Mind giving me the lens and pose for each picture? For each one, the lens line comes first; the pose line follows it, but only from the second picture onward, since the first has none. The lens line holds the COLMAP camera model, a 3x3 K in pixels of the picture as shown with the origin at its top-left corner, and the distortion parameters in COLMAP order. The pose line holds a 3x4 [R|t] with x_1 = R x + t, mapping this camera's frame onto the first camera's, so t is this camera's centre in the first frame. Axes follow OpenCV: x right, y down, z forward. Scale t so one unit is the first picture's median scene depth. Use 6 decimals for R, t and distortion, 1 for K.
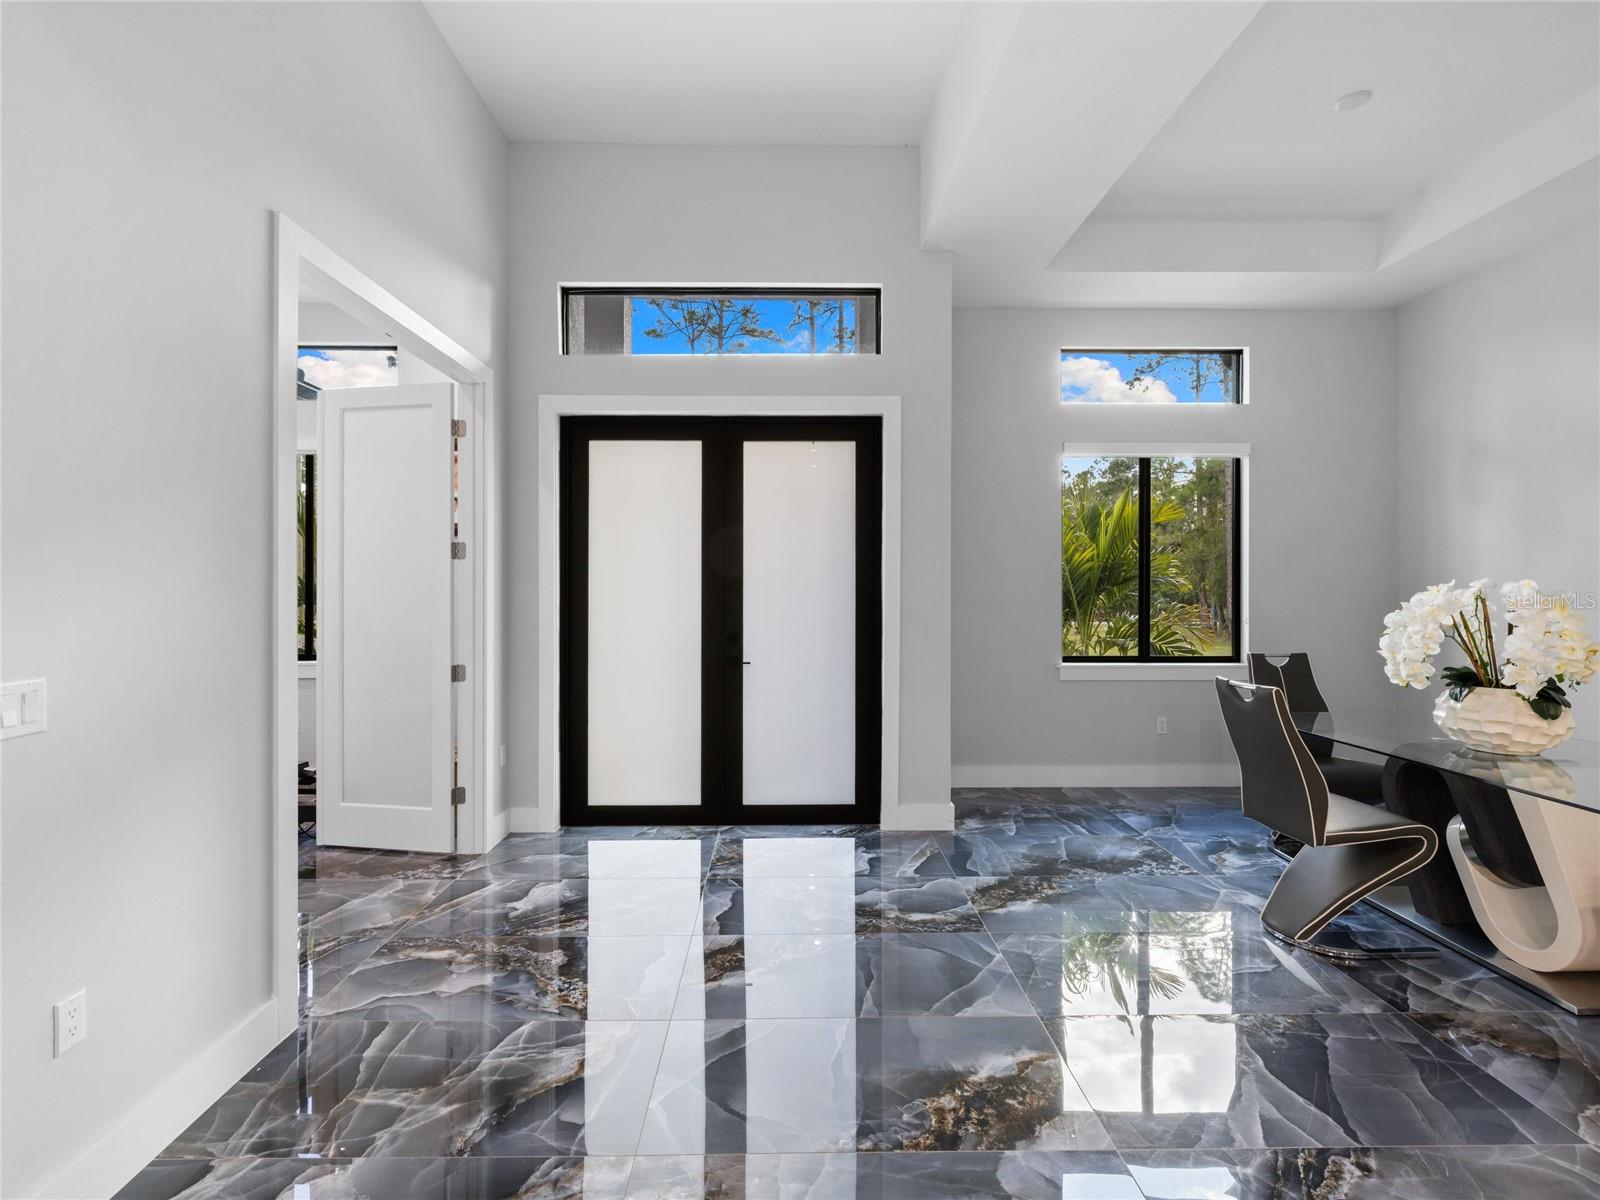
lens RADIAL K [[764.9, 0, 798.4], [0, 764.9, 584.5], [0, 0, 1]] dist [0.003393, 0.000233]
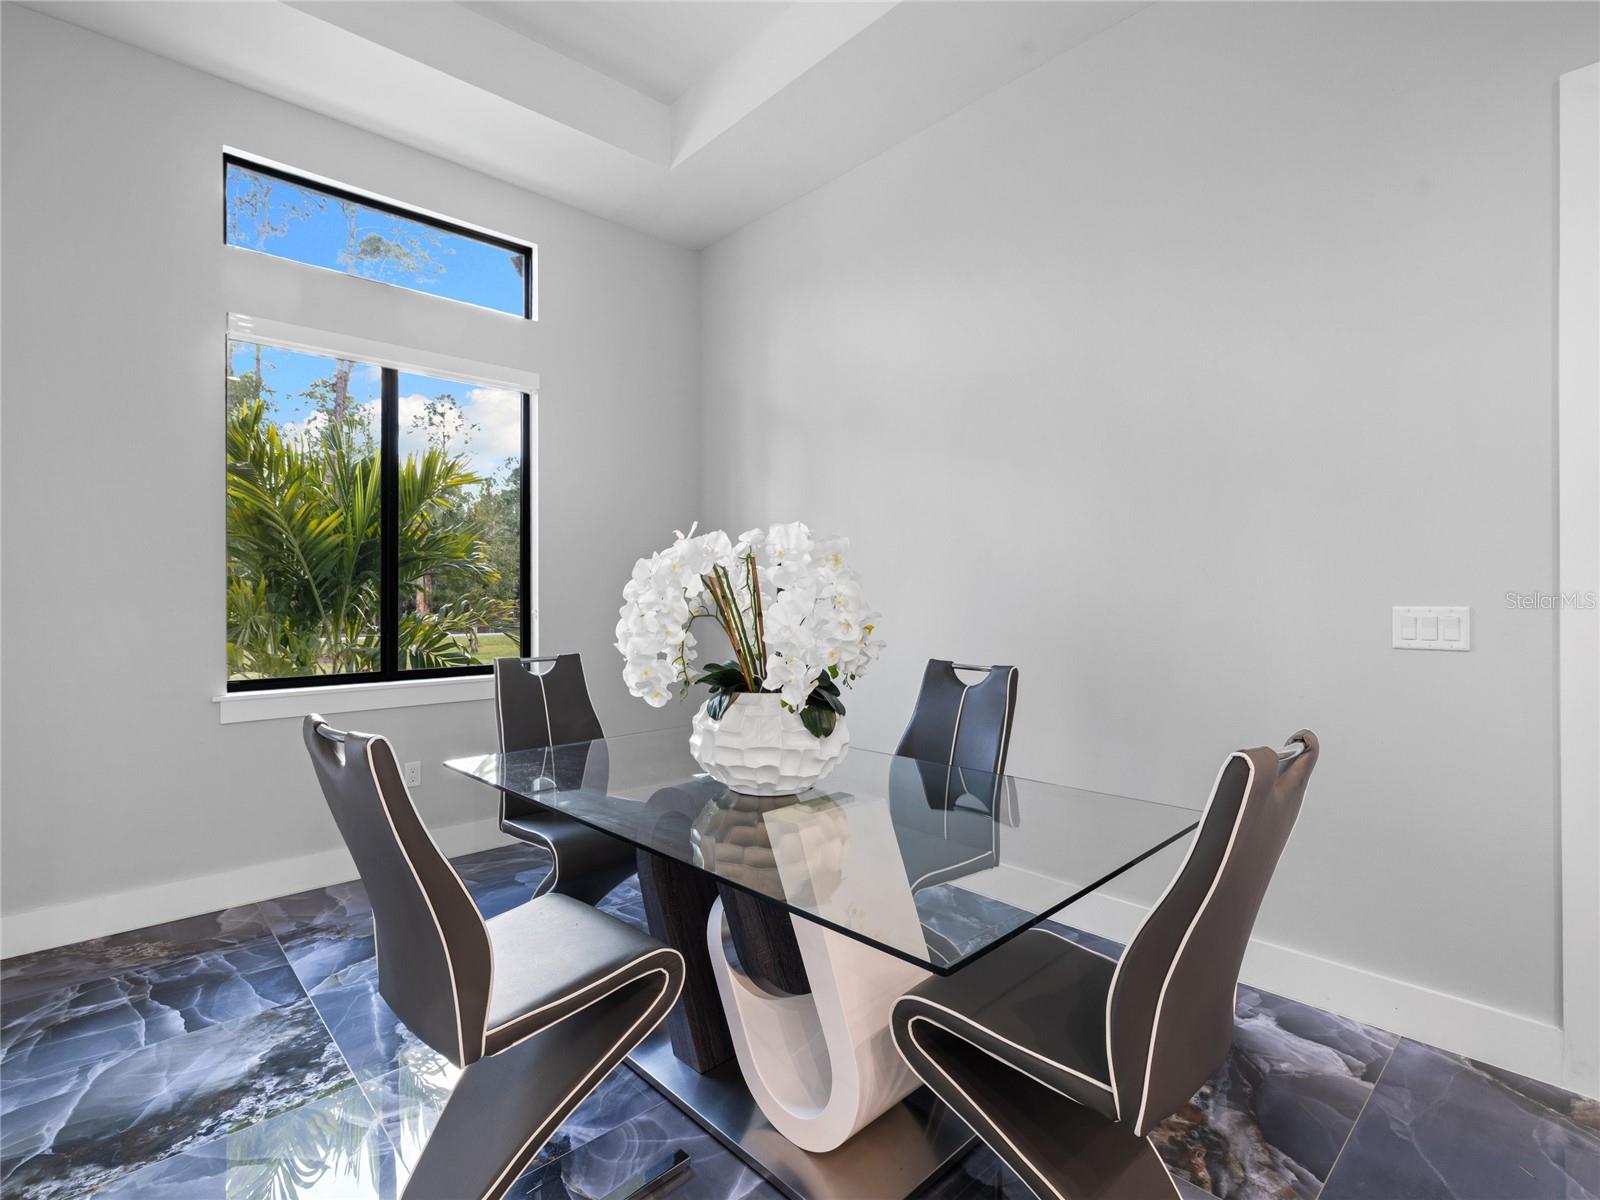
lens RADIAL K [[758.1, 0, 801.4], [0, 758.1, 578.4], [0, 0, 1]] dist [0.000702, 0.000415]
pose [[0.741325, 0.013525, 0.671010, 0.504965], [0.002924, 0.999722, -0.023381, 0.054492], [-0.671140, 0.019295, 0.741079, 0.505860]]
